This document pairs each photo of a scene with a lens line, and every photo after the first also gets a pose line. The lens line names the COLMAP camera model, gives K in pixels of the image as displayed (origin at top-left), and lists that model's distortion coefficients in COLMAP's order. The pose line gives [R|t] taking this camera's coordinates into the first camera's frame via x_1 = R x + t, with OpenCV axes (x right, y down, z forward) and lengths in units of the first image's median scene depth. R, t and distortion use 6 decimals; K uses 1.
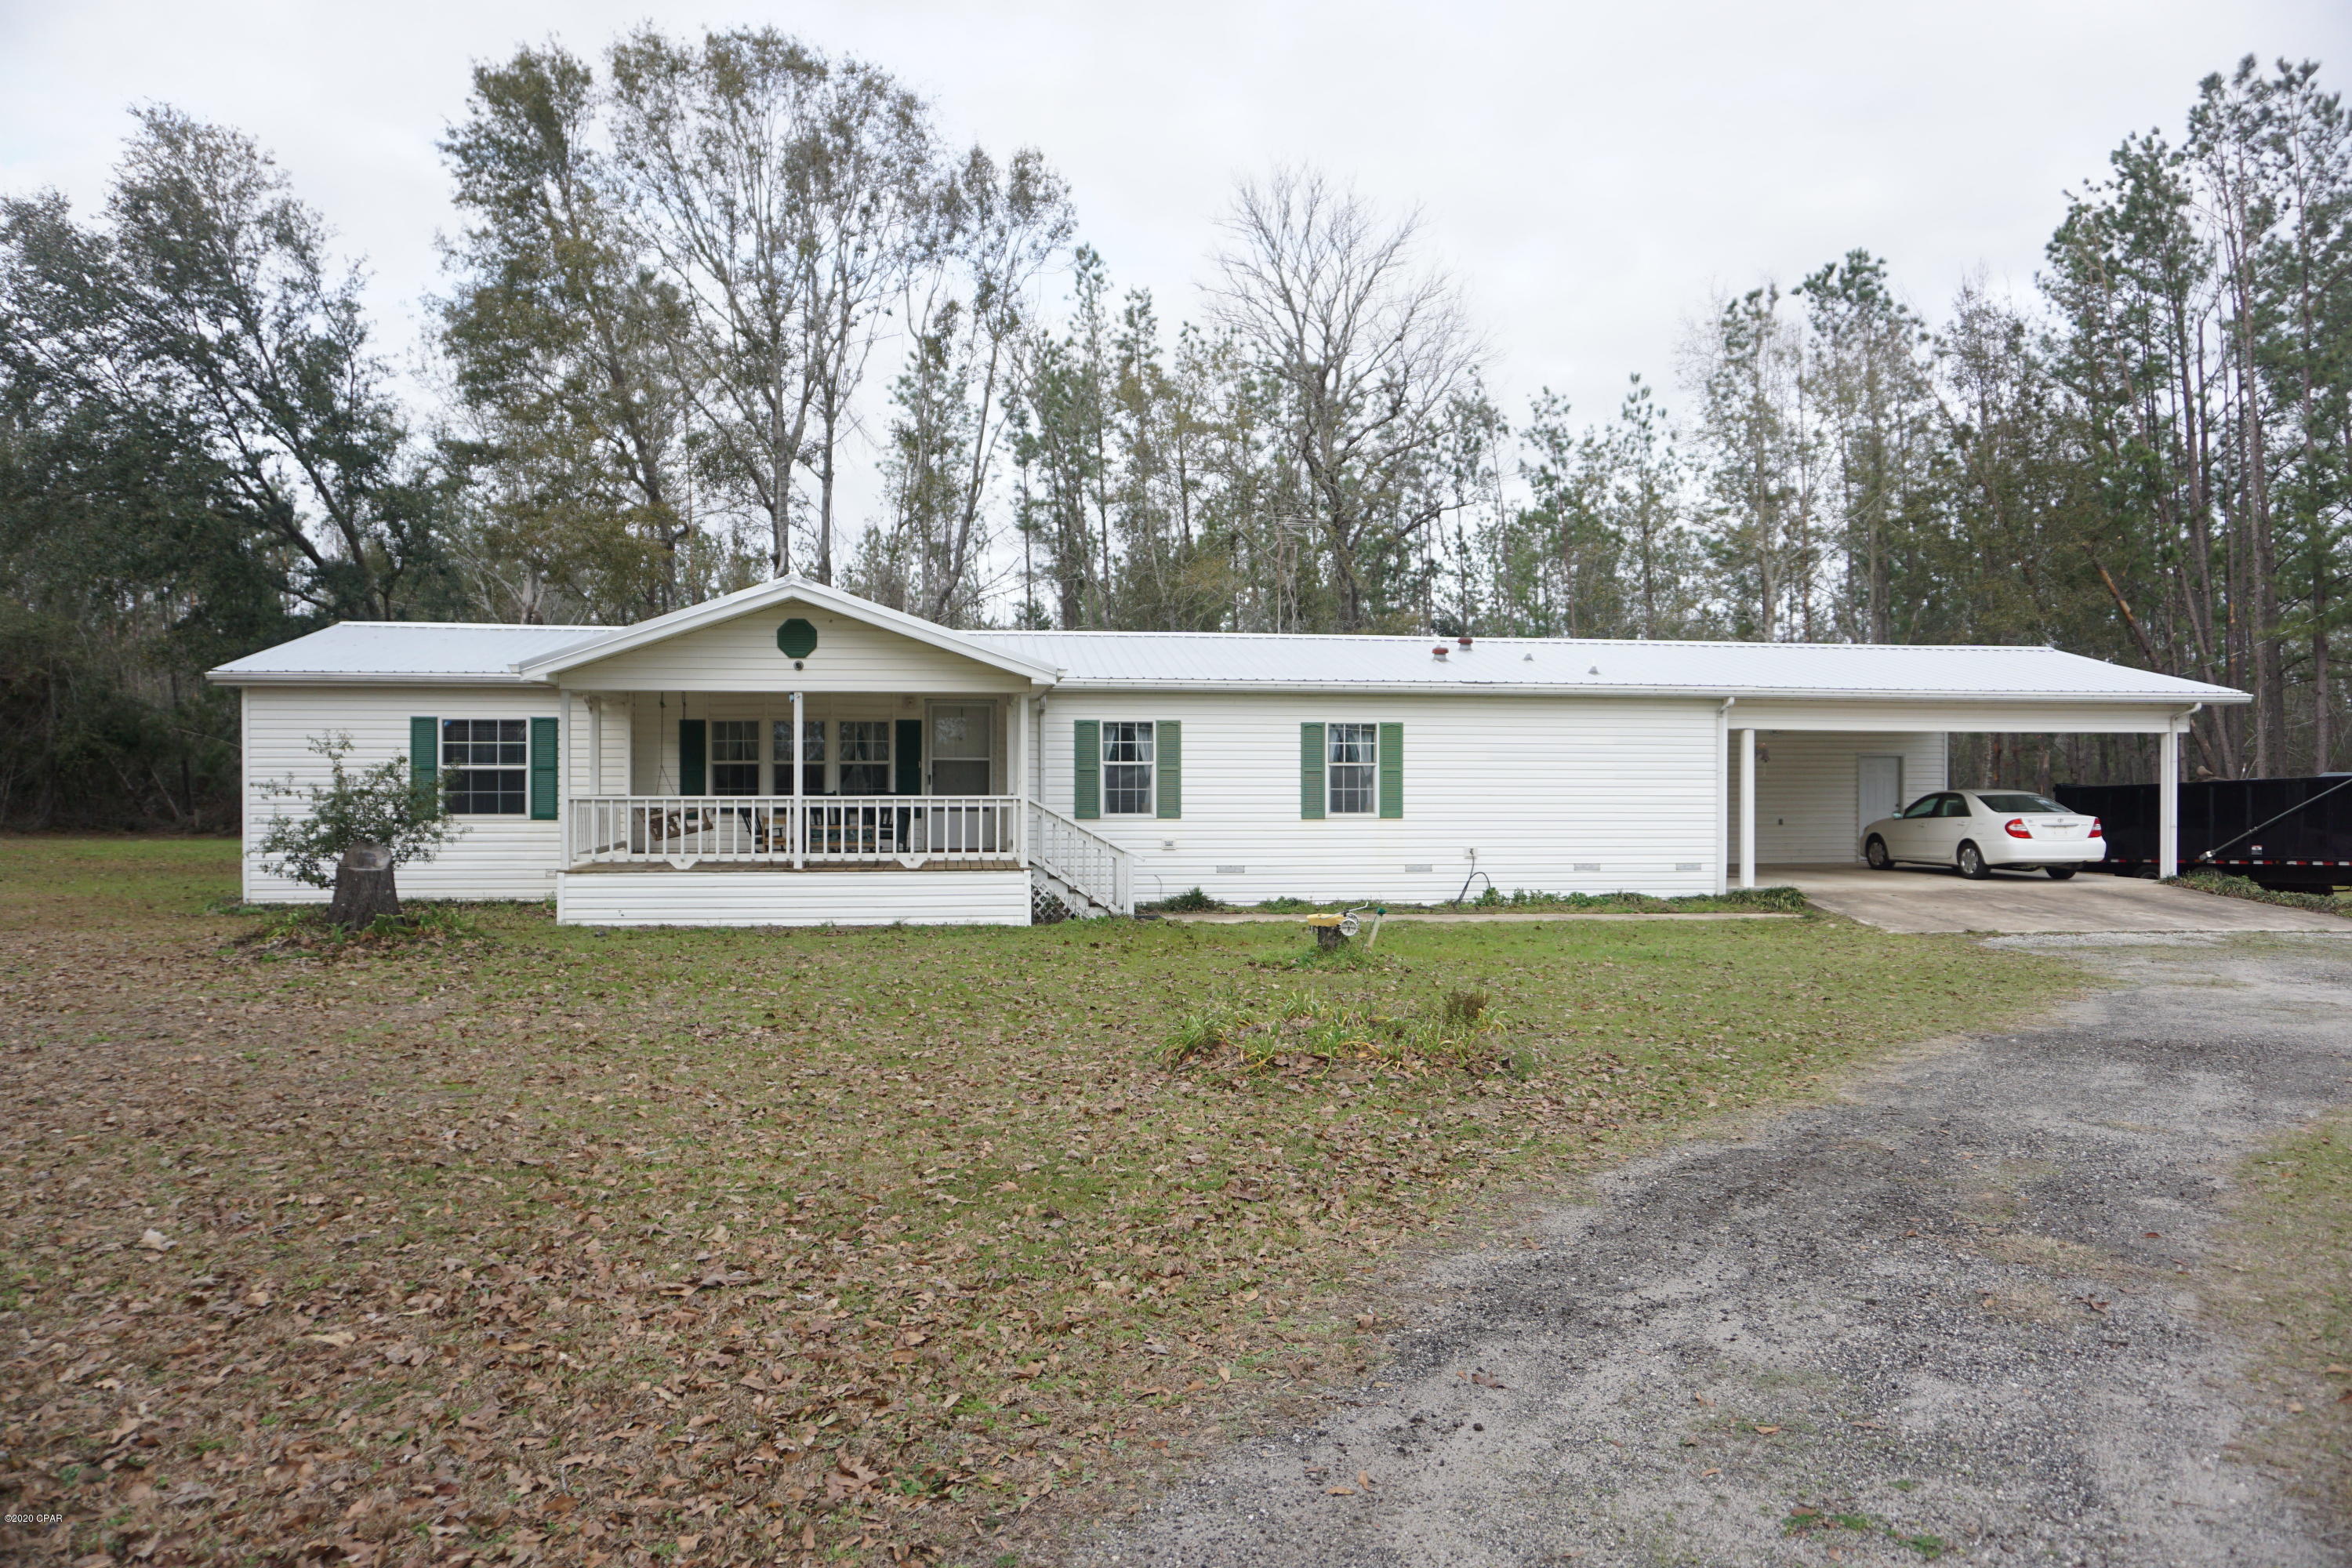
lens RADIAL K [[1564.6, 0, 1170.2], [0, 1564.6, 776.0], [0, 0, 1]] dist [-0.049251, 0.034515]
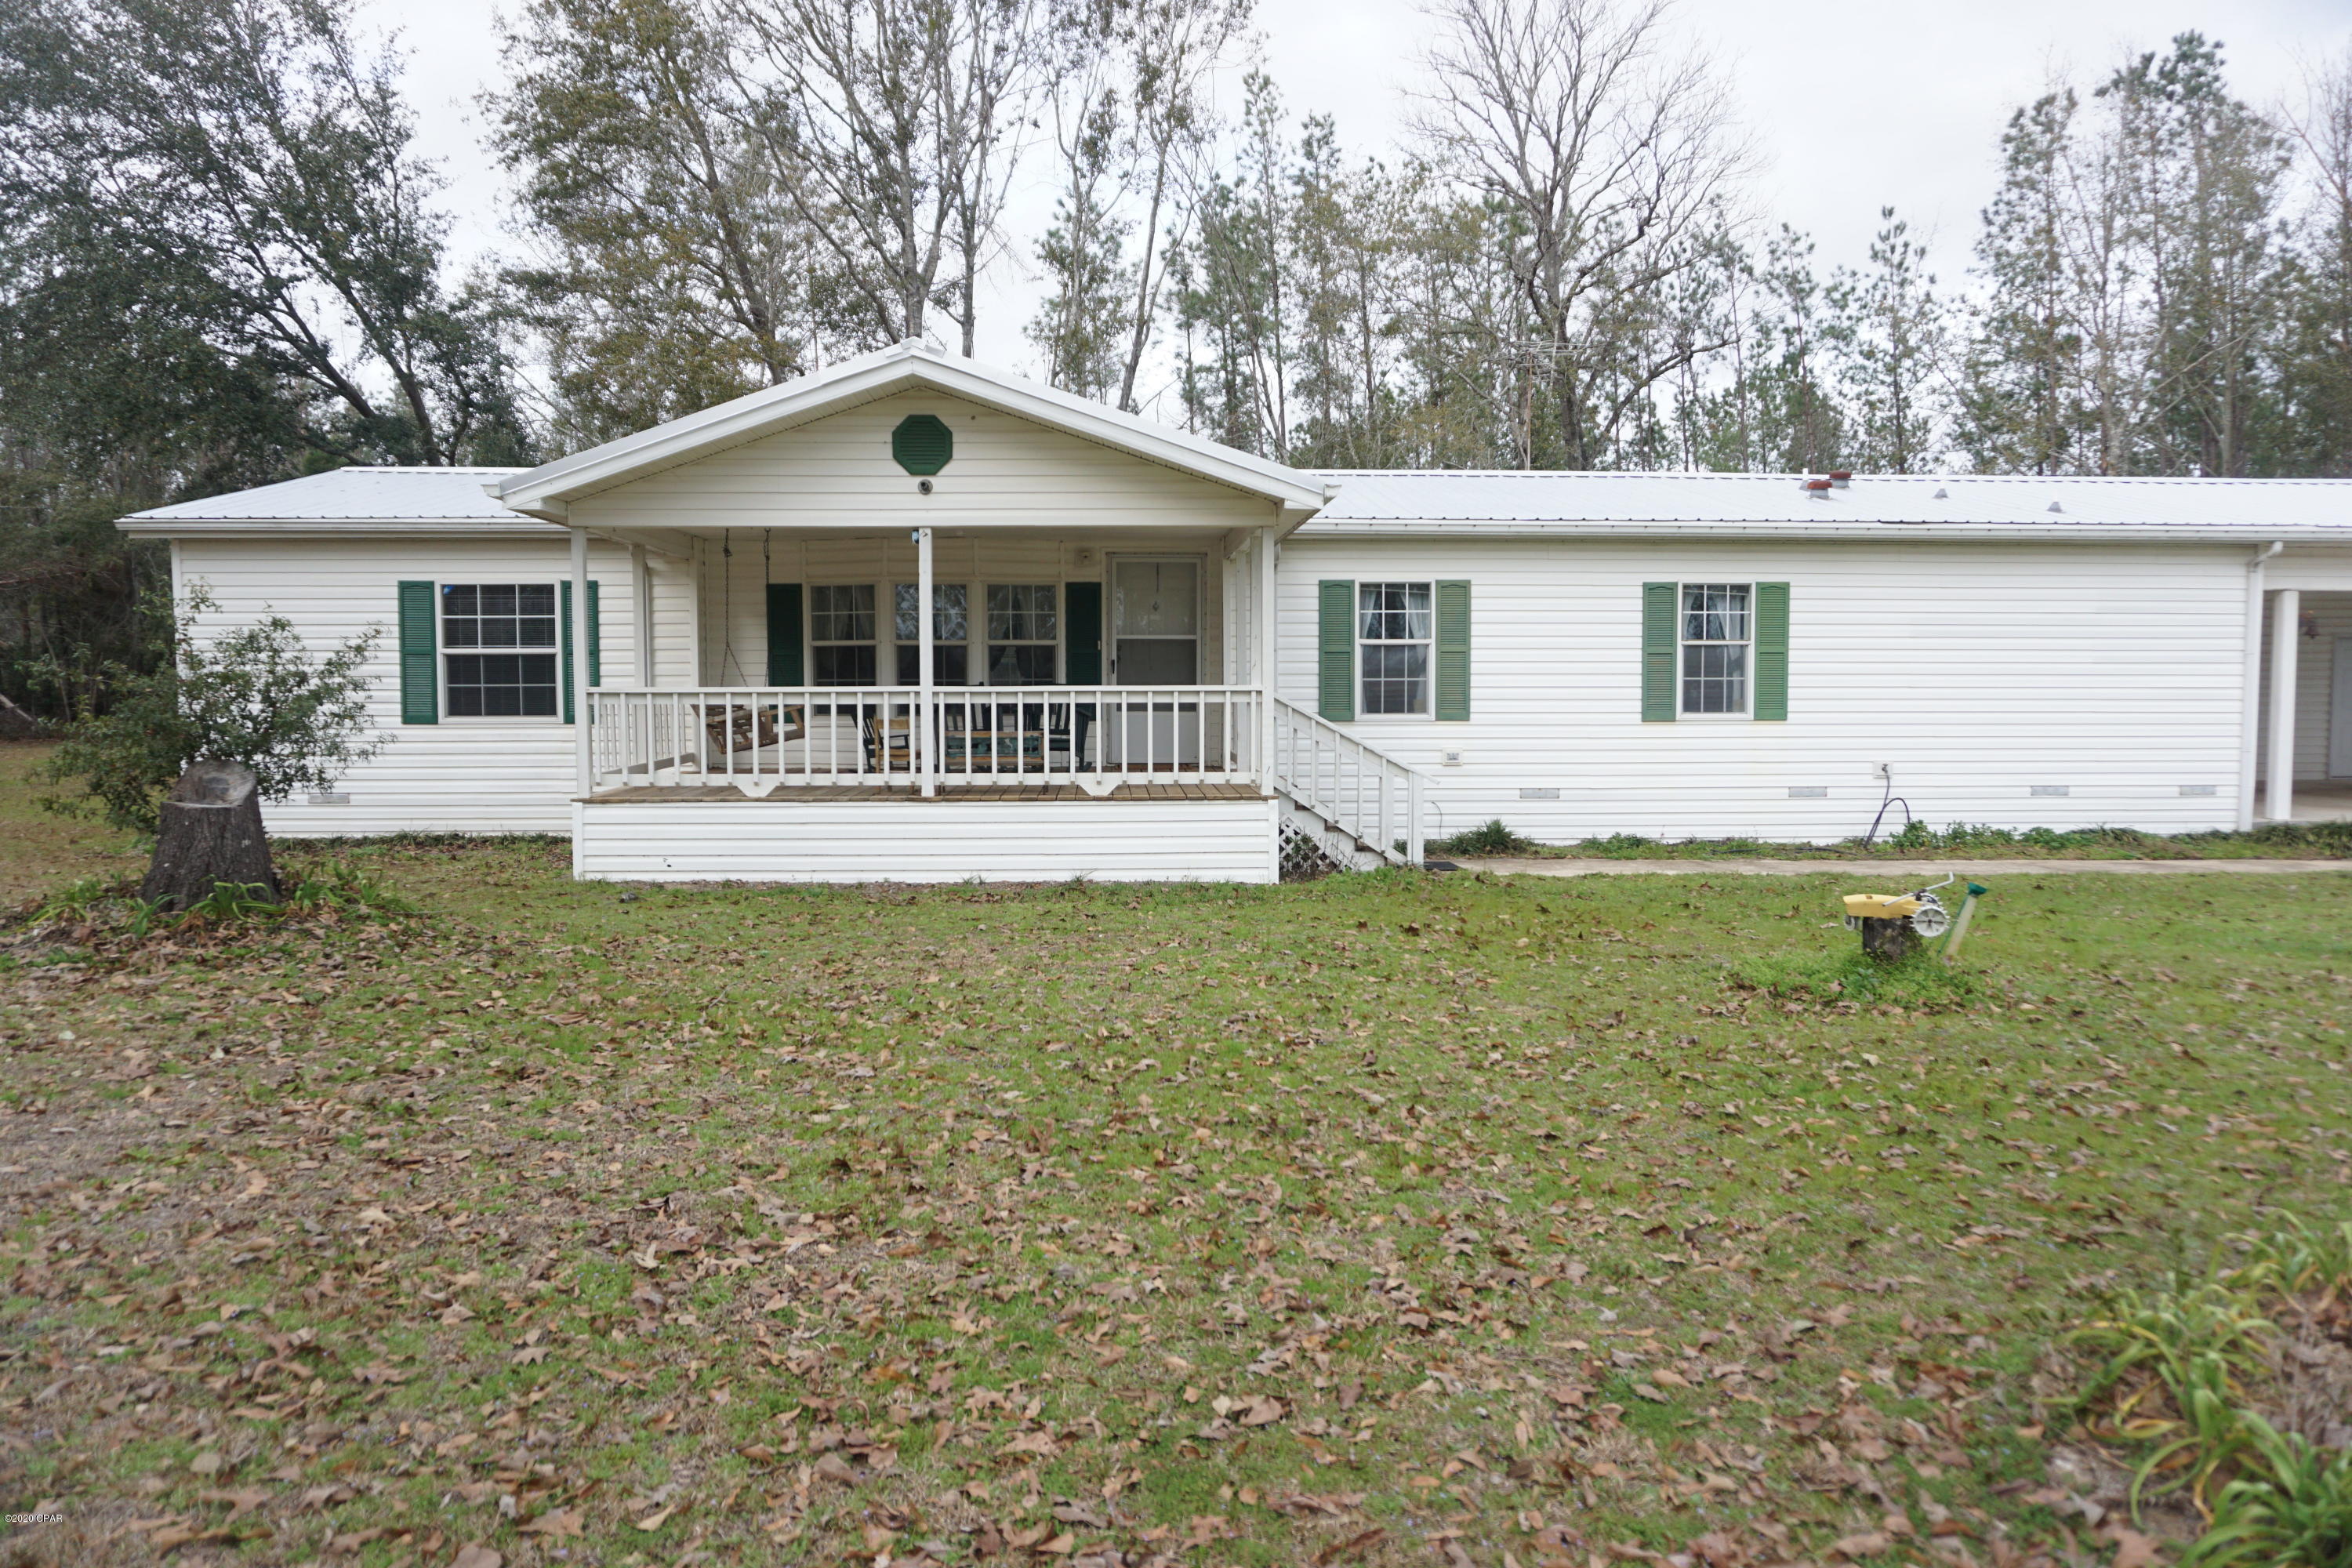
lens RADIAL K [[1632.2, 0, 1176.0], [0, 1632.2, 784.0], [0, 0, 1]] dist [-0.002086, 0.051408]
pose [[0.995565, 0.002899, -0.094032, -0.054222], [0.003164, 0.997928, 0.064265, 0.007837], [0.094024, -0.064278, 0.993493, 0.254536]]
